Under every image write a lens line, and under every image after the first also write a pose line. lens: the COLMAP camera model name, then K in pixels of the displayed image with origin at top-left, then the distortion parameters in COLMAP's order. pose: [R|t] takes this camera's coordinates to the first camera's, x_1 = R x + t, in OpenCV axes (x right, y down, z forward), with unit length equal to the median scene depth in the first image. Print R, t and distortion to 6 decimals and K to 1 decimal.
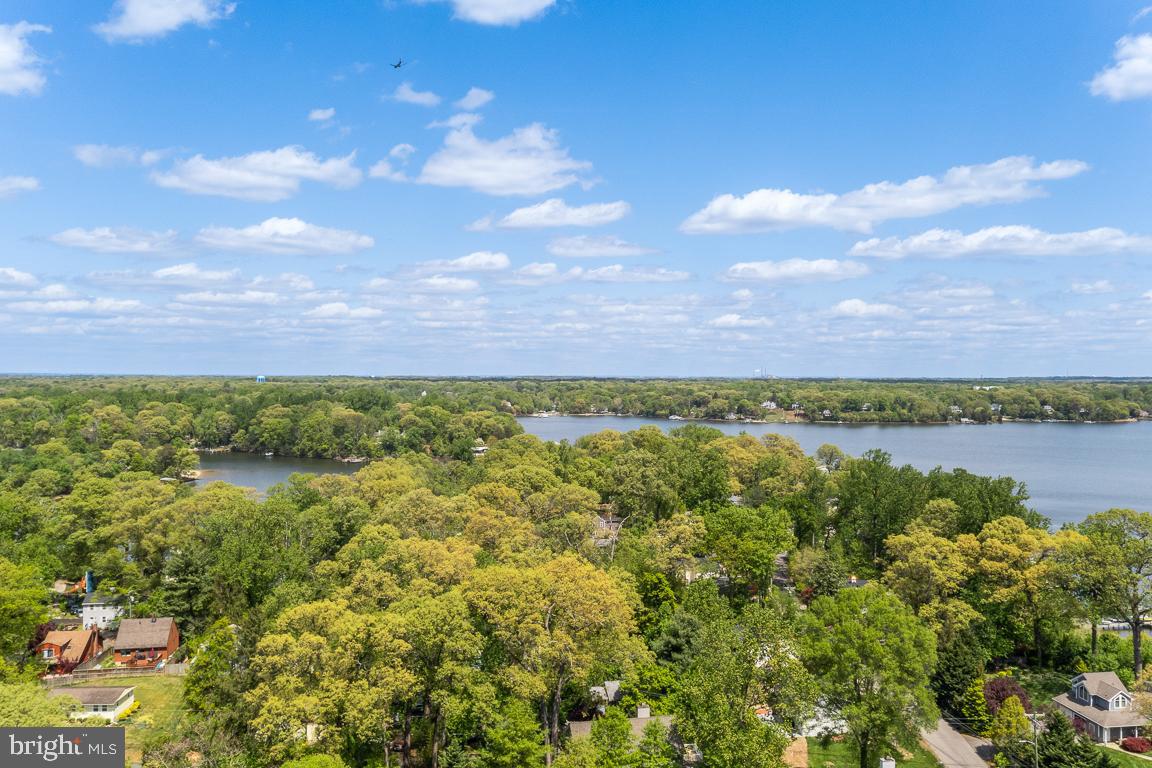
lens RADIAL K [[941.6, 0, 574.6], [0, 941.6, 379.3], [0, 0, 1]] dist [-0.006082, 0.022010]
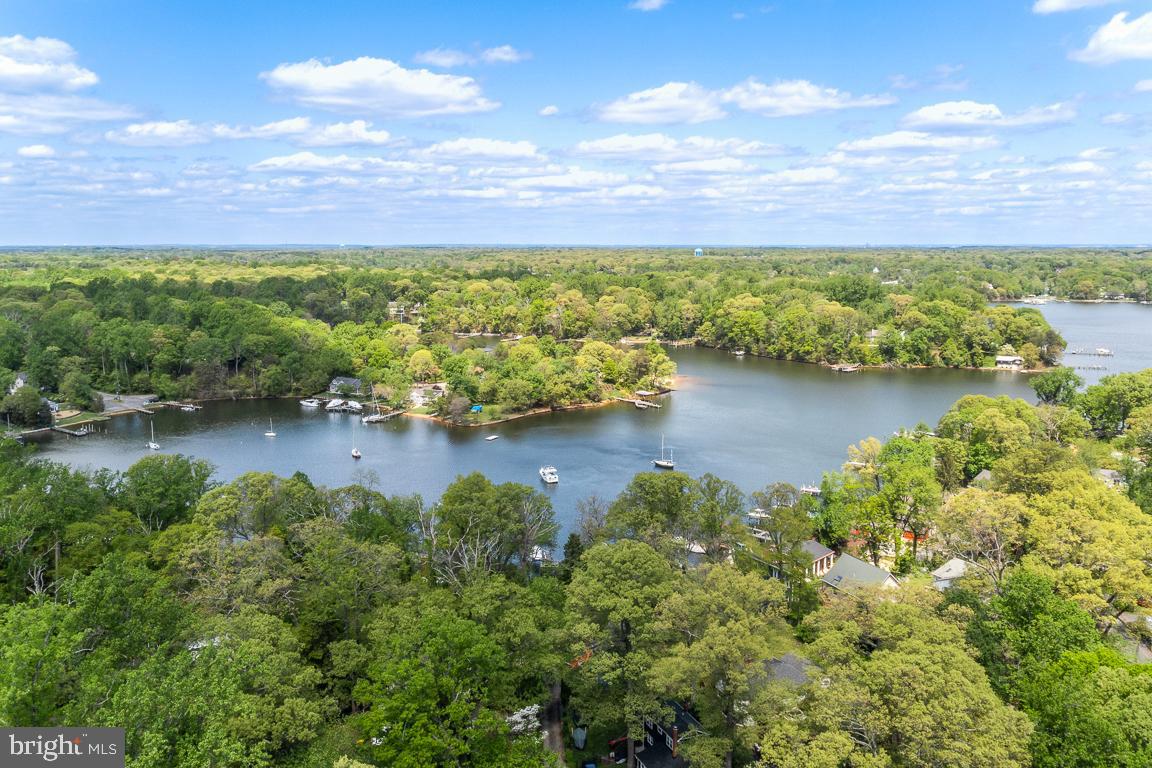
lens RADIAL K [[941.6, 0, 578.1], [0, 941.6, 384.6], [0, 0, 1]] dist [-0.006082, 0.022010]
pose [[0.905257, 0.058708, -0.420788, -0.088063], [0.001778, 0.989875, 0.141932, -0.013937], [0.424860, -0.129234, 0.895987, 0.147929]]
